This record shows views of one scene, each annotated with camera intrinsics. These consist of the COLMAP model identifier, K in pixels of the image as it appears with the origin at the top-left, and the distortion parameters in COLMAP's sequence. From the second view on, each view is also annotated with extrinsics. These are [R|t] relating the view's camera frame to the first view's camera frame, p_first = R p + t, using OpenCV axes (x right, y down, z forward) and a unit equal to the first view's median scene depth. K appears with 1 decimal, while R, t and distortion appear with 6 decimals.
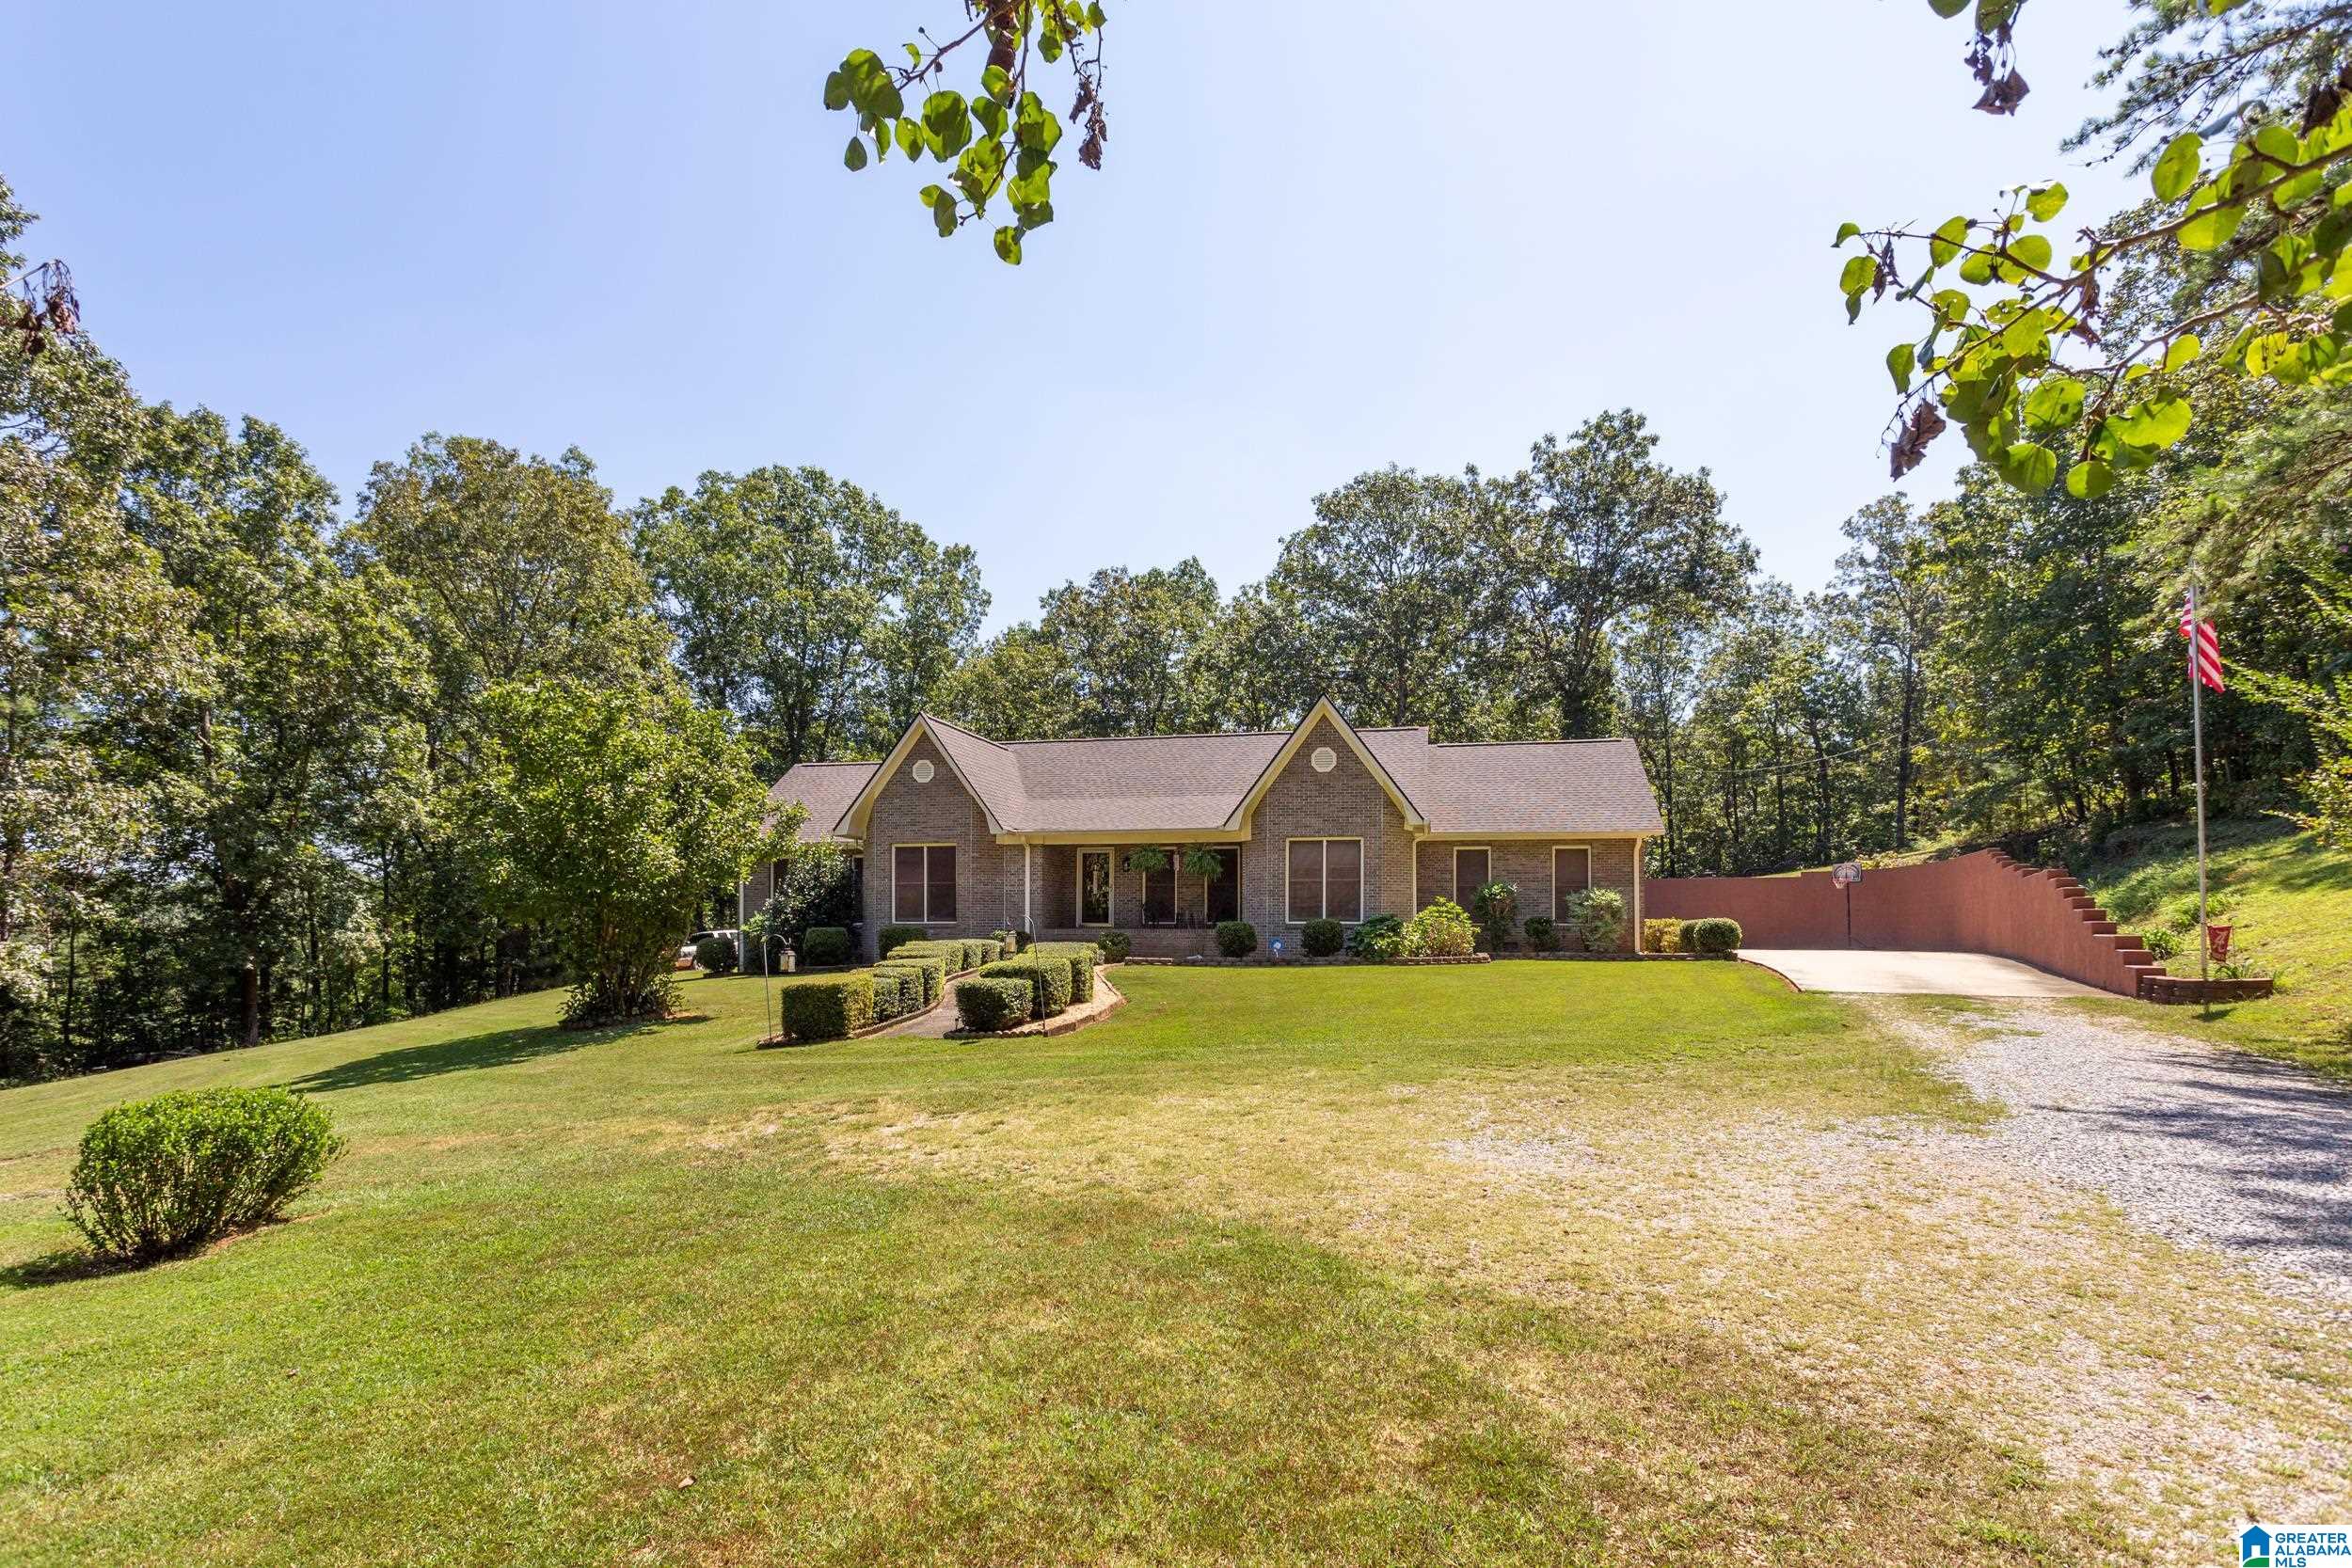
lens RADIAL K [[1147.0, 0, 1232.4], [0, 1147.0, 878.6], [0, 0, 1]] dist [-0.023960, 0.014745]
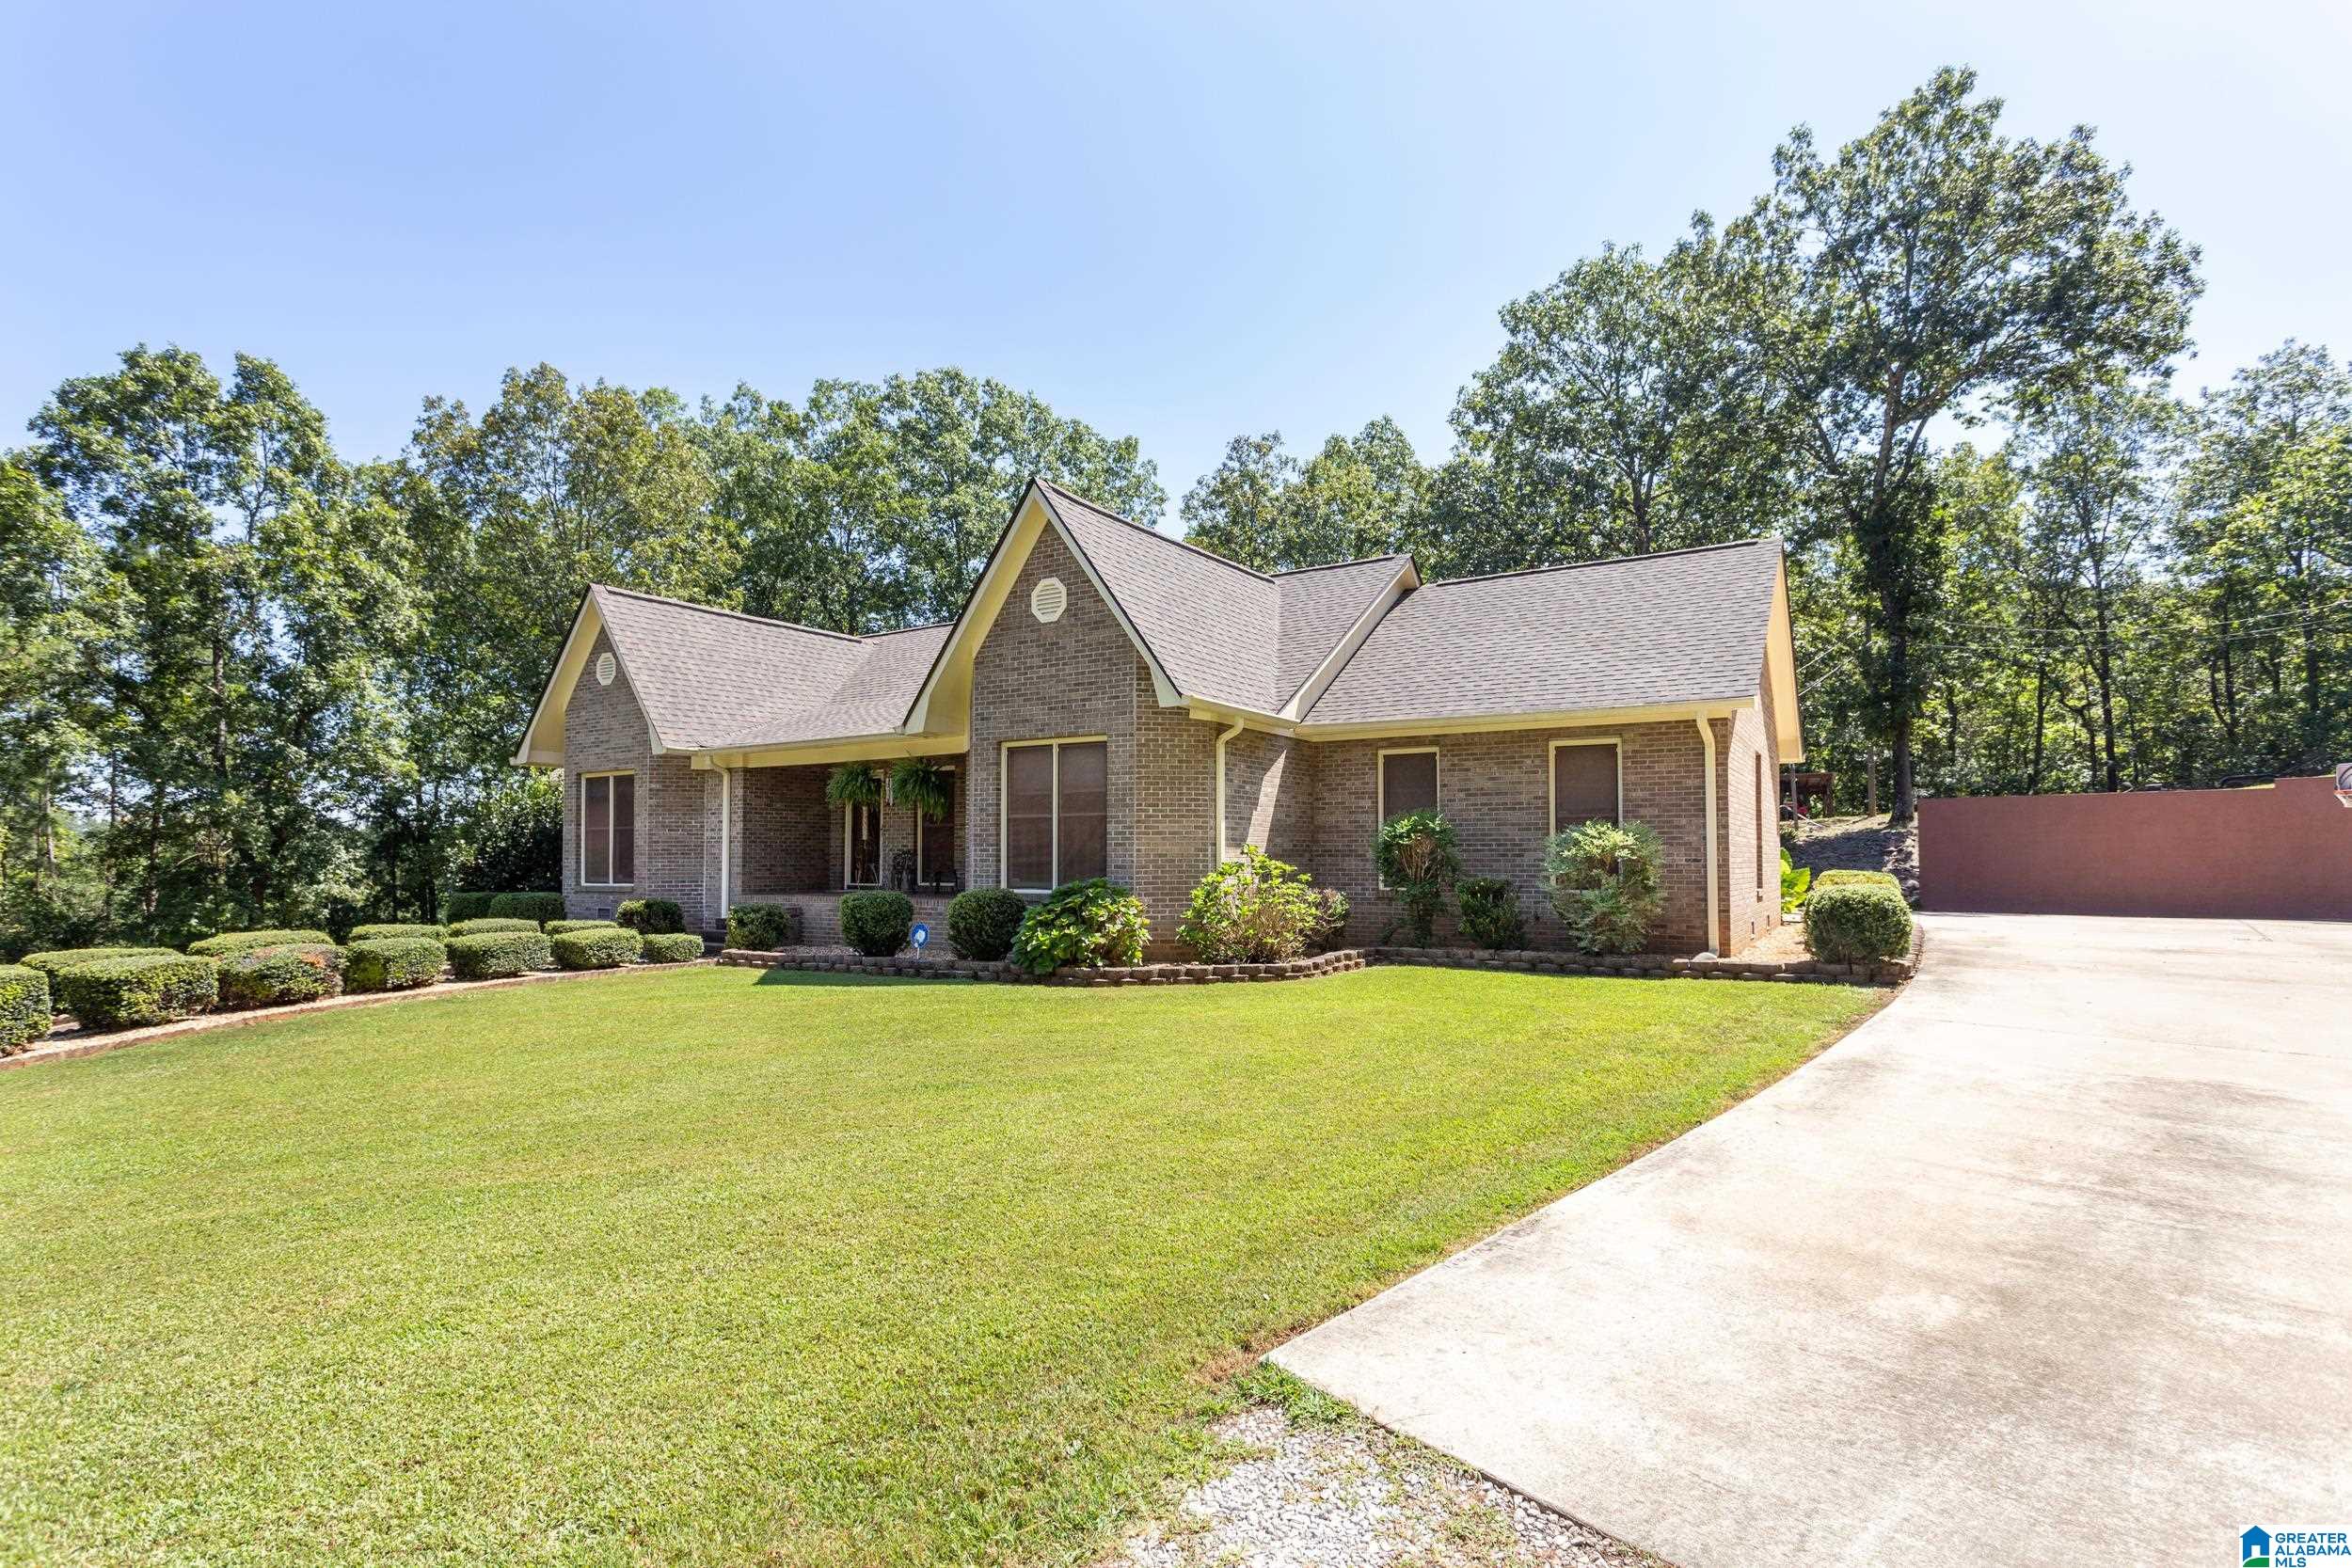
lens RADIAL K [[1147.0, 0, 1199.5], [0, 1147.0, 818.3], [0, 0, 1]] dist [-0.023960, 0.014745]
pose [[0.938769, -0.016475, -0.344153, 0.168599], [0.020658, 0.999751, 0.008489, -0.000386], [0.343928, -0.015079, 0.938875, 0.248761]]
